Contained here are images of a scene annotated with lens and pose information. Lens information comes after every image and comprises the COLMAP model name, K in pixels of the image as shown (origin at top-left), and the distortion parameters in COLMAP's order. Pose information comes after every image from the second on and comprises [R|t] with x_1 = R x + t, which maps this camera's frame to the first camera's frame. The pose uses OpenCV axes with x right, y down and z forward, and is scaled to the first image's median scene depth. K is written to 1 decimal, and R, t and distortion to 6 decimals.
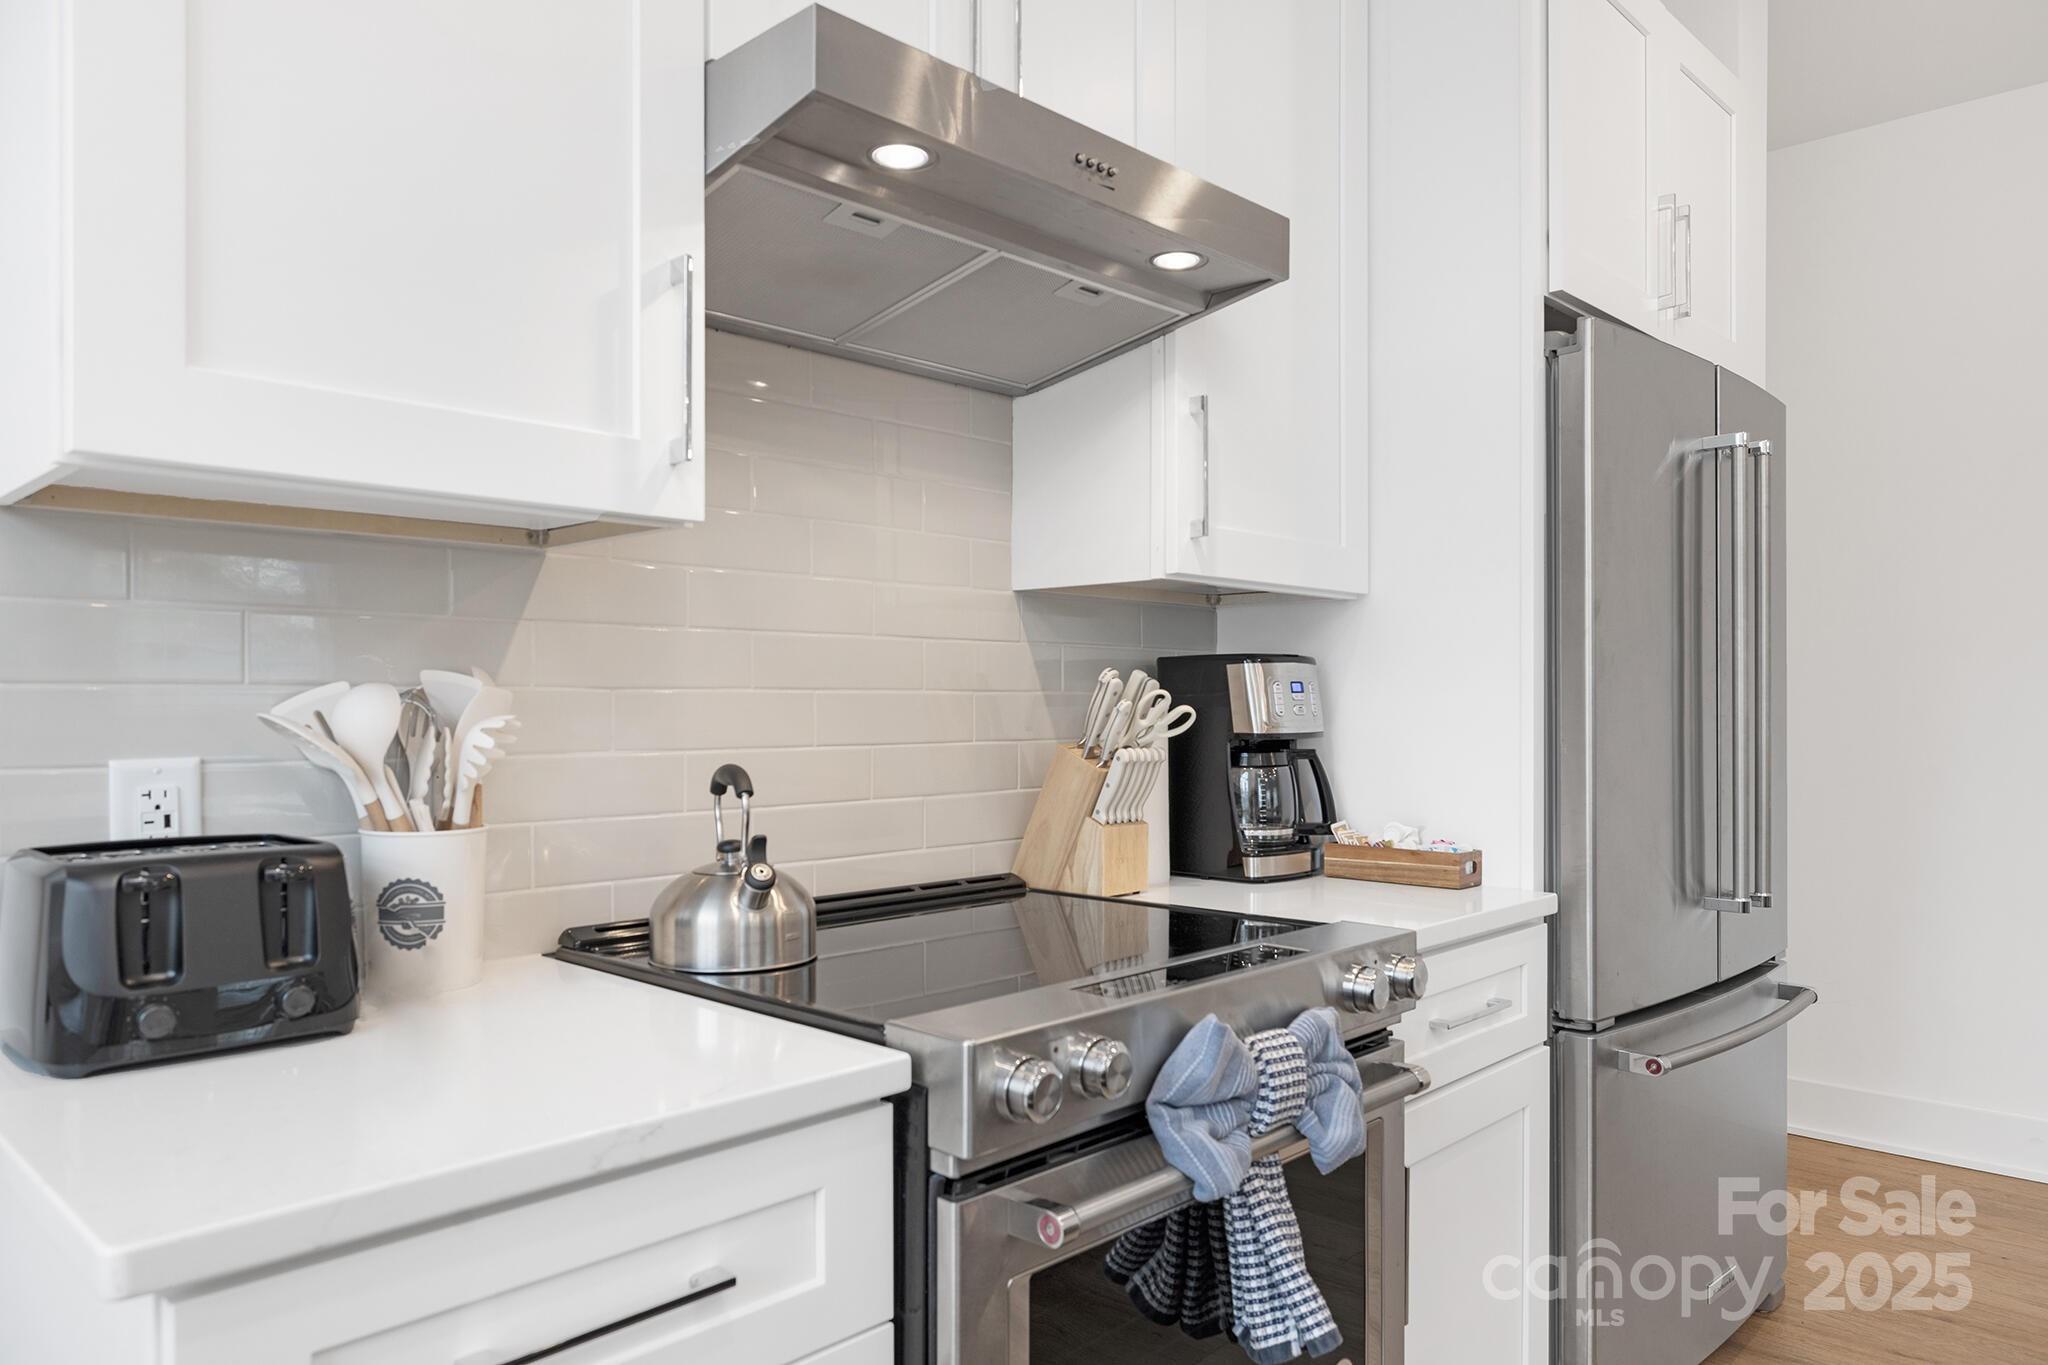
lens RADIAL K [[1414.1, 0, 1024.0], [0, 1414.1, 707.6], [0, 0, 1]] dist [-0.004611, -0.002527]
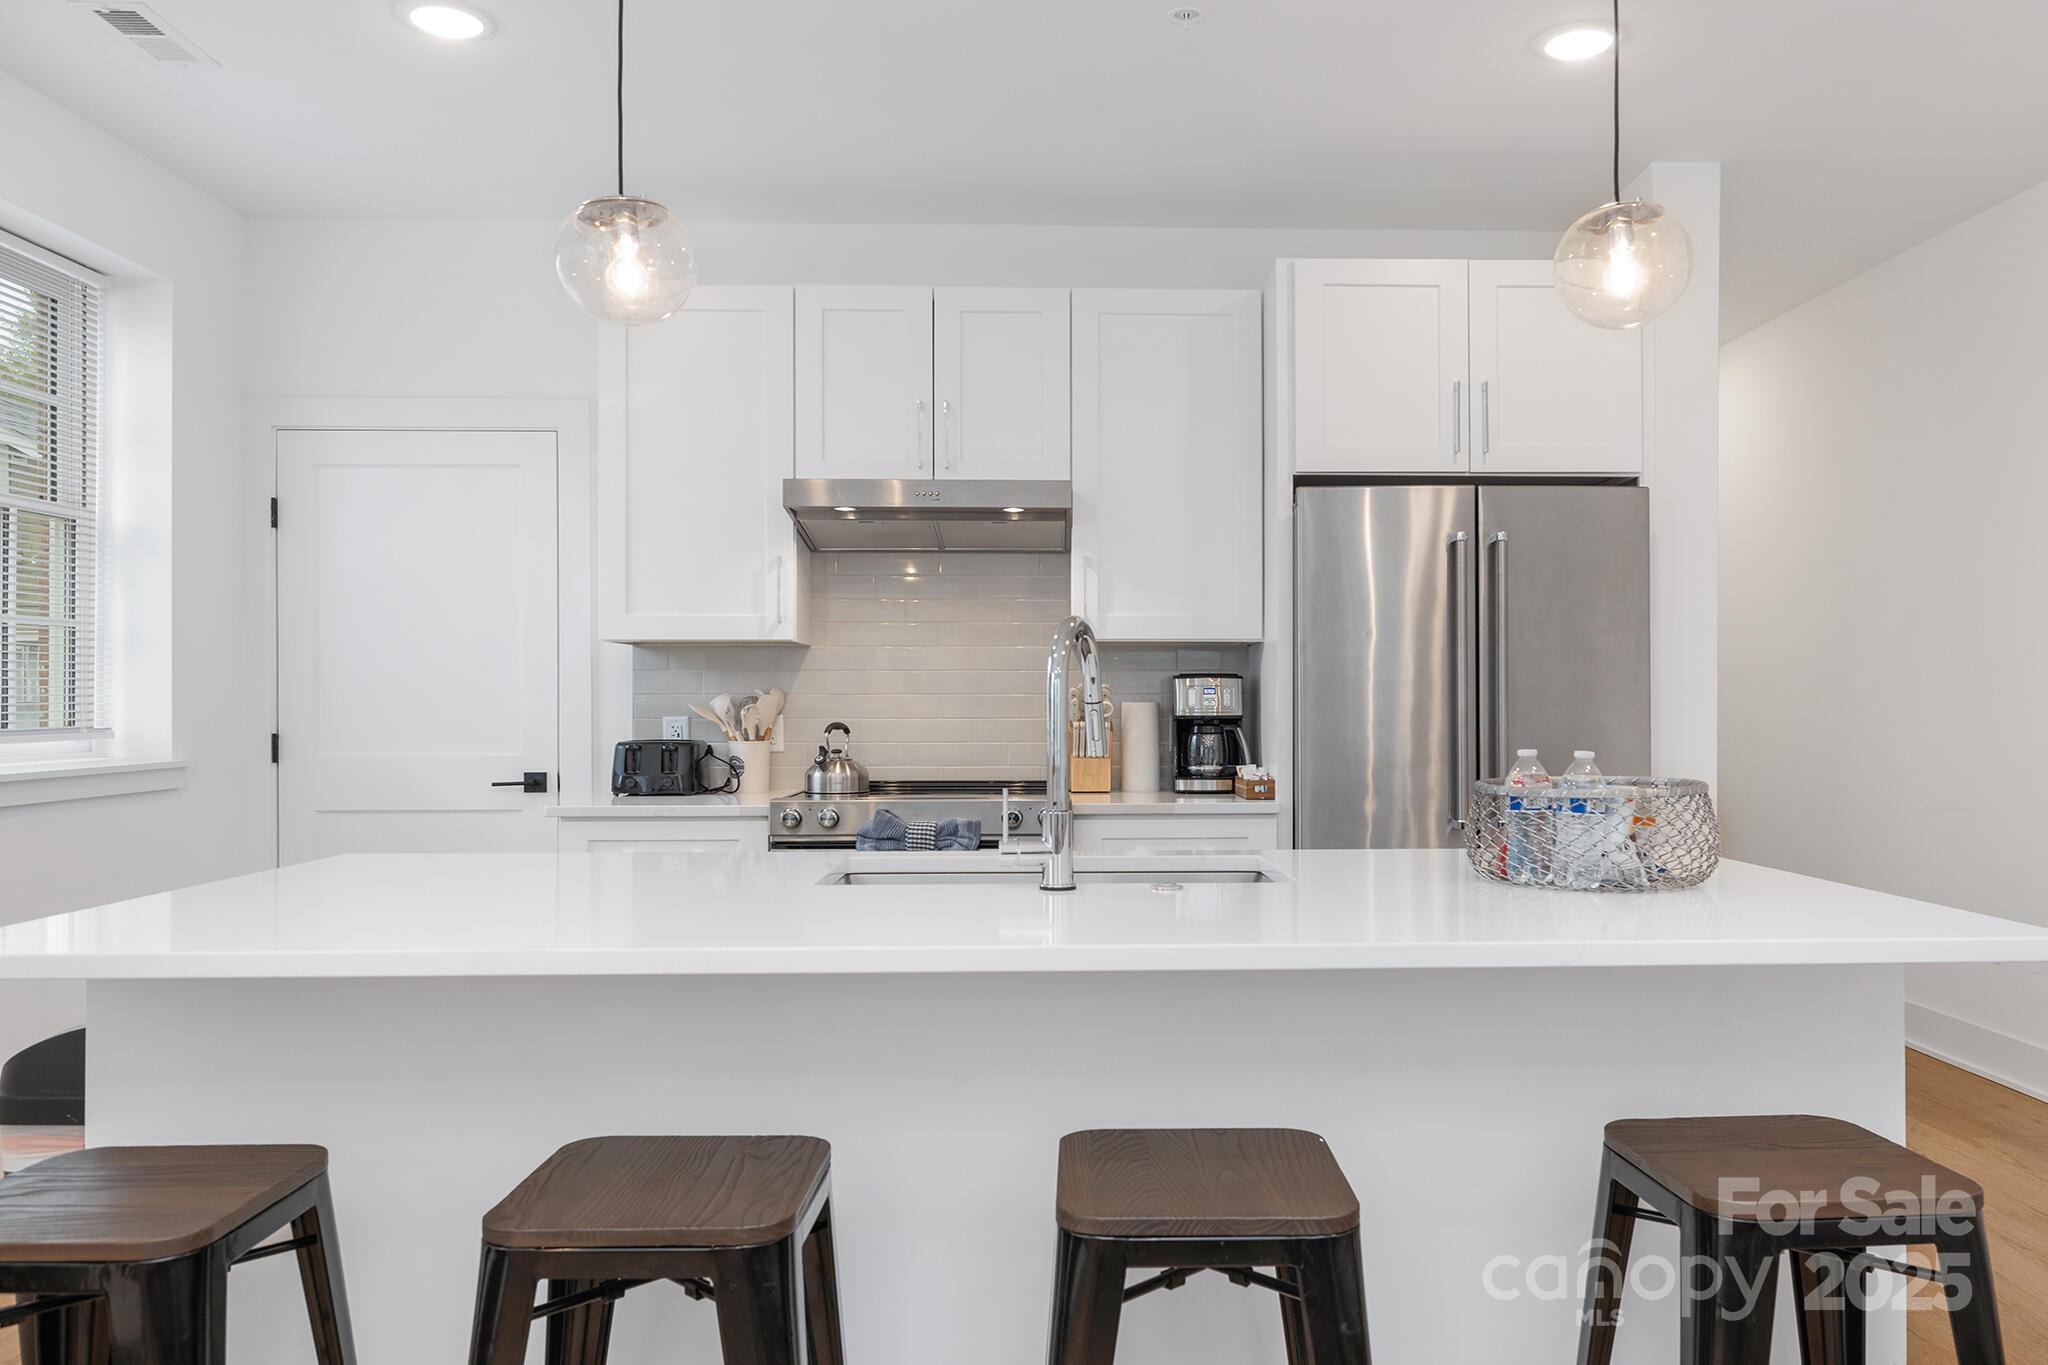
lens RADIAL K [[1414.1, 0, 1024.0], [0, 1414.1, 707.6], [0, 0, 1]] dist [-0.004611, -0.002527]
pose [[0.726669, 0.002982, -0.686982, 2.029953], [-0.000240, 0.999992, 0.004087, 0.000510], [0.686988, -0.002805, 0.726663, -0.781940]]
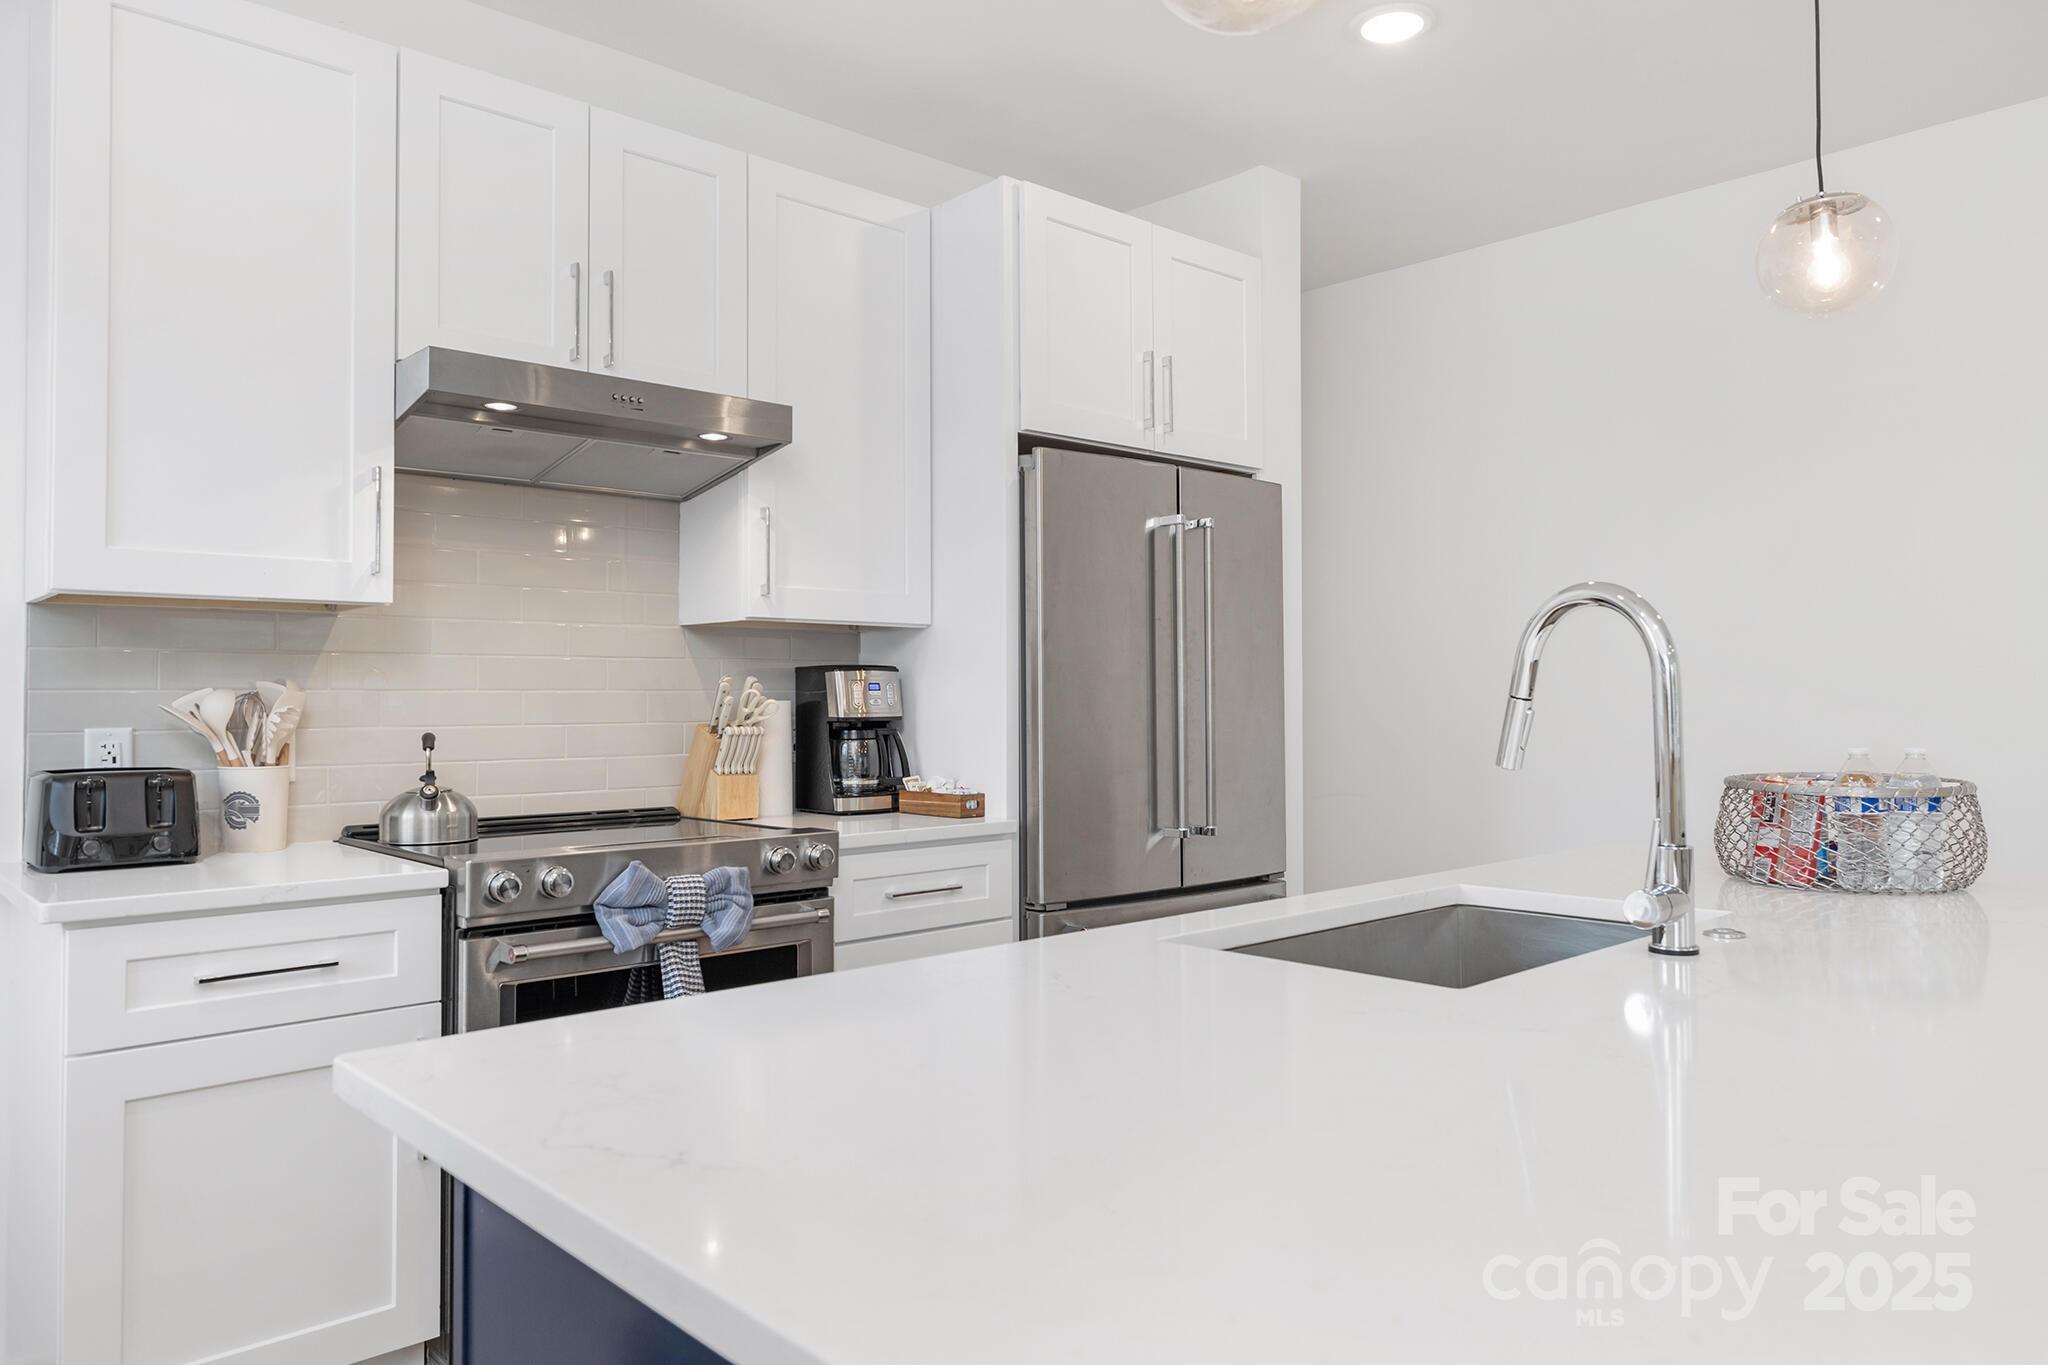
lens RADIAL K [[1472.0, 0, 1063.5], [0, 1472.0, 674.8], [0, 0, 1]] dist [0.000538, -0.001266]
pose [[0.998016, -0.003323, -0.062865, 0.736825], [0.002254, 0.999852, -0.017070, 0.000135], [0.062913, 0.016895, 0.997876, -0.843279]]
